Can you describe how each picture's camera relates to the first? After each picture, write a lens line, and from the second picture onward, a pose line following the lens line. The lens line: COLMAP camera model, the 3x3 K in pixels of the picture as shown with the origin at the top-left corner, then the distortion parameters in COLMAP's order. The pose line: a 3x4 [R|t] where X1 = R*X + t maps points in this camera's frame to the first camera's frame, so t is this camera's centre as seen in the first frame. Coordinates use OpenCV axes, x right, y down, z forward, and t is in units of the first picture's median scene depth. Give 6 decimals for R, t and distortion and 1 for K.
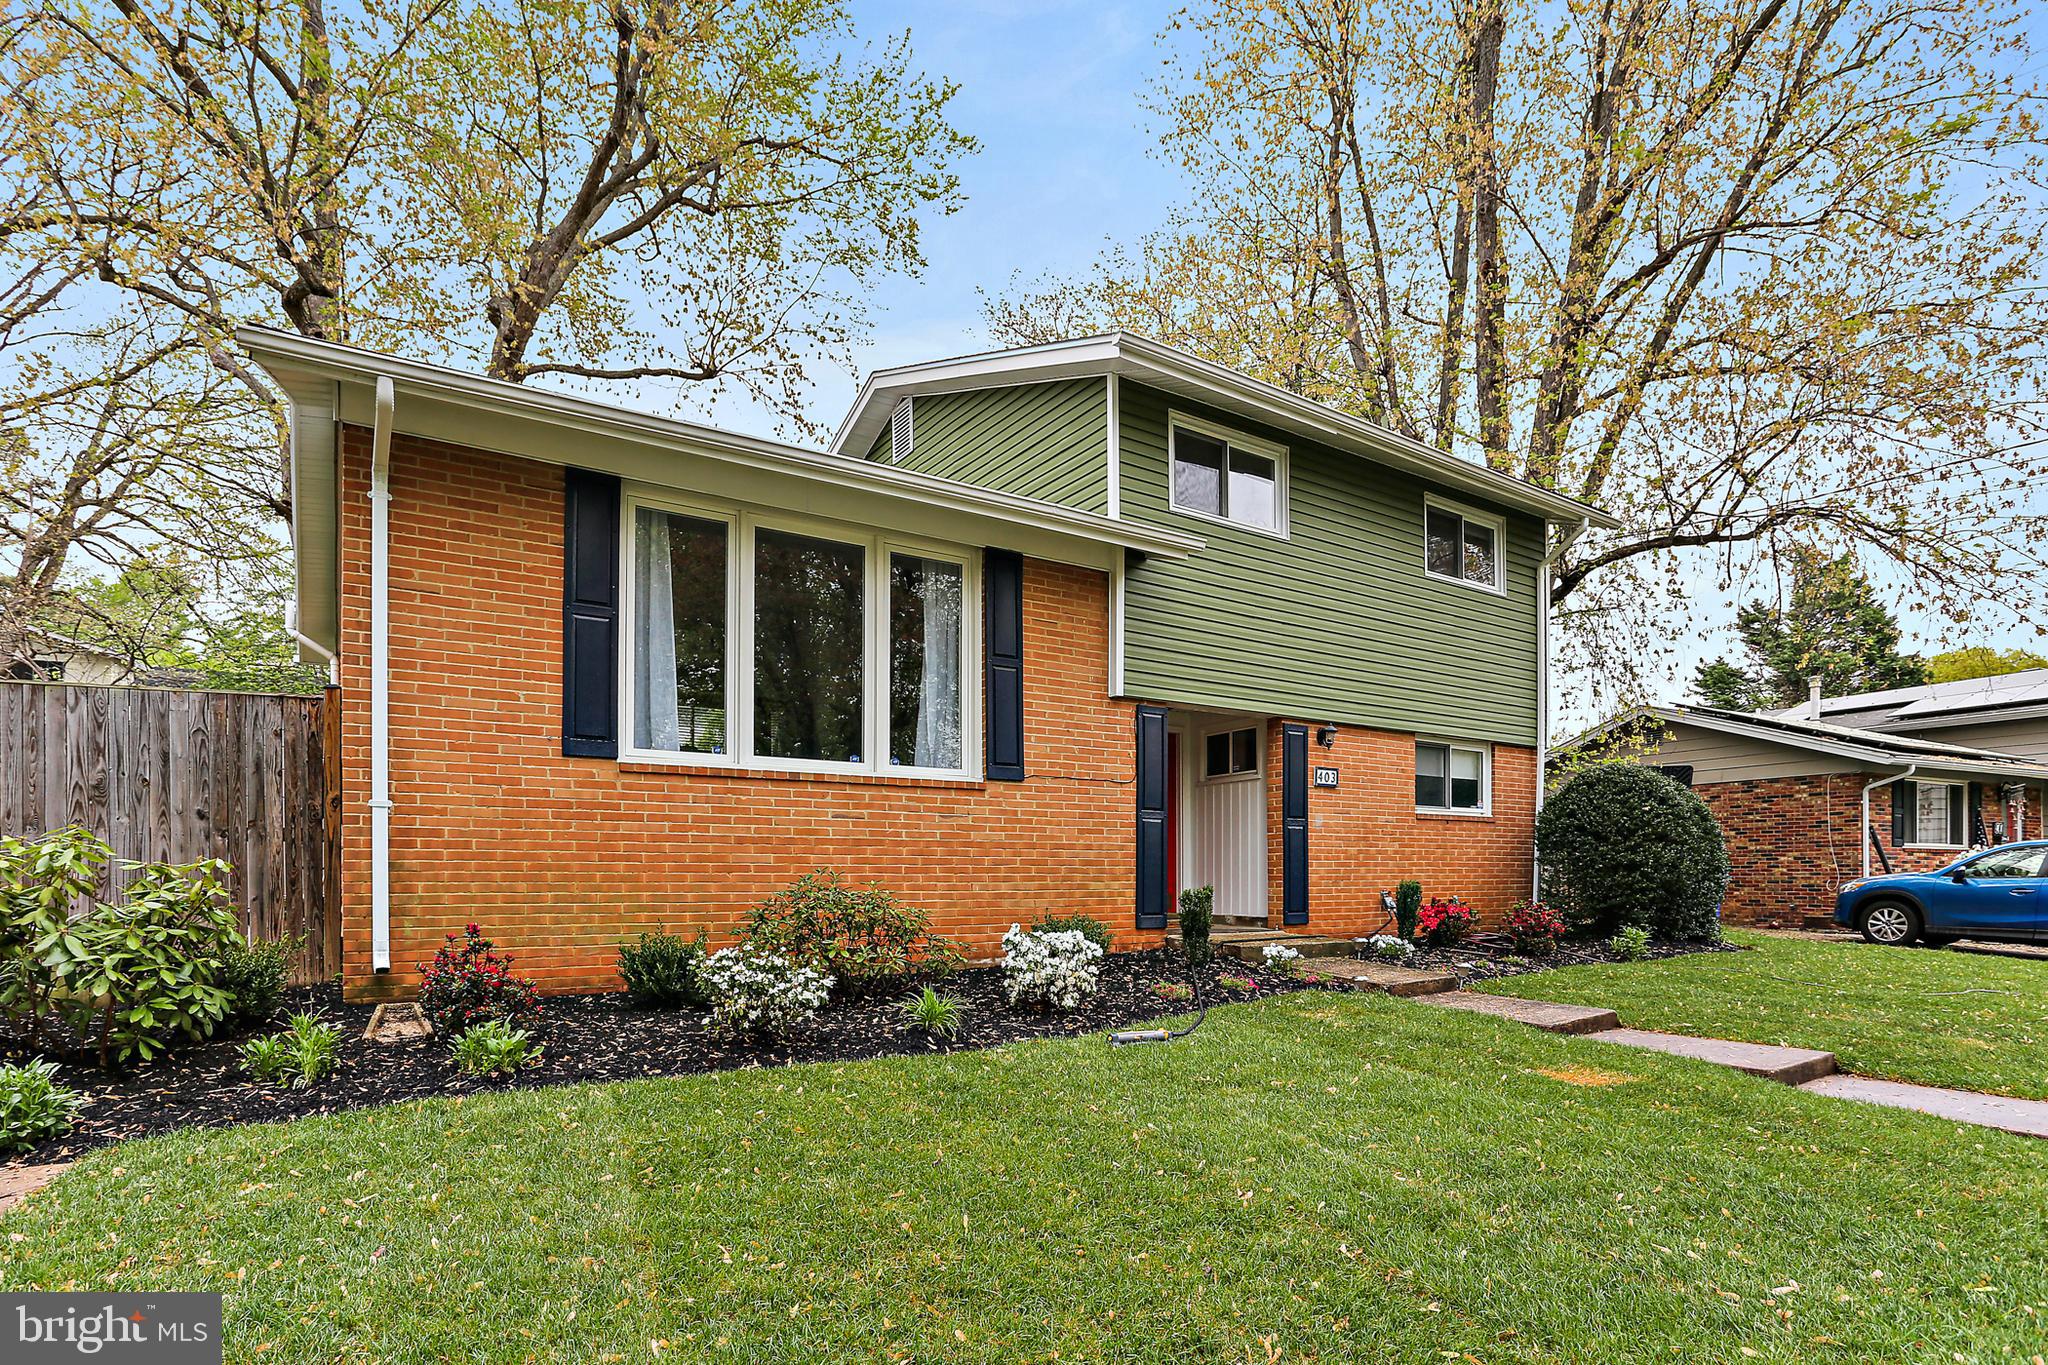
lens RADIAL K [[1001.4, 0, 1022.7], [0, 1001.4, 673.2], [0, 0, 1]] dist [-0.052872, 0.040026]
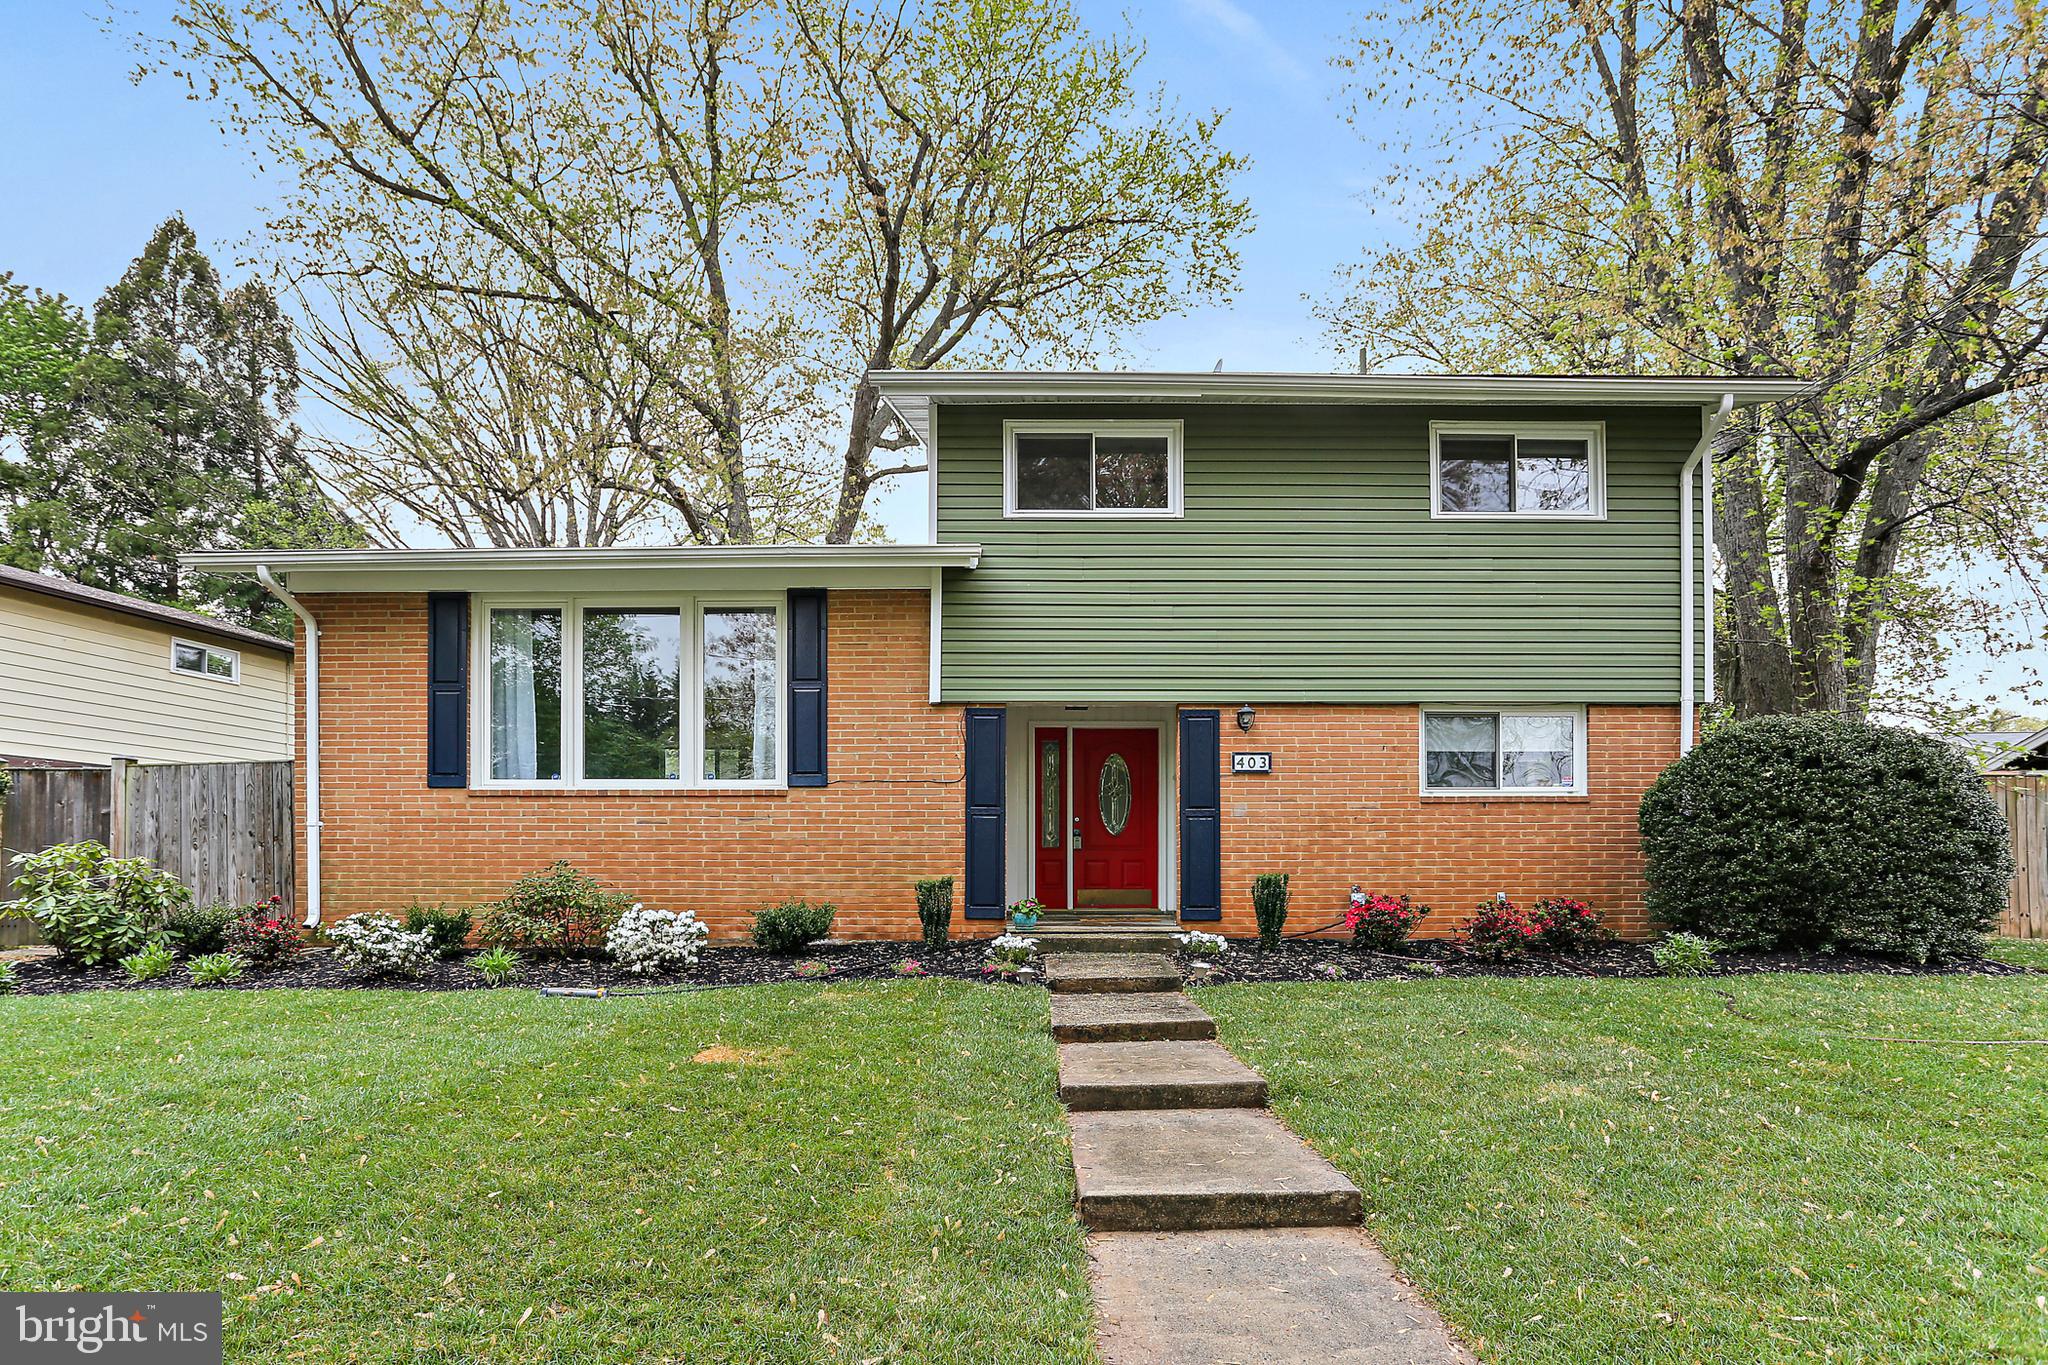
lens RADIAL K [[996.4, 0, 1024.0], [0, 996.4, 682.5], [0, 0, 1]] dist [-0.044656, 0.032488]
pose [[0.858507, -0.107682, -0.501368, 0.815766], [0.104896, 0.993907, -0.033851, 0.054215], [0.501958, -0.023530, 0.864572, 0.137127]]
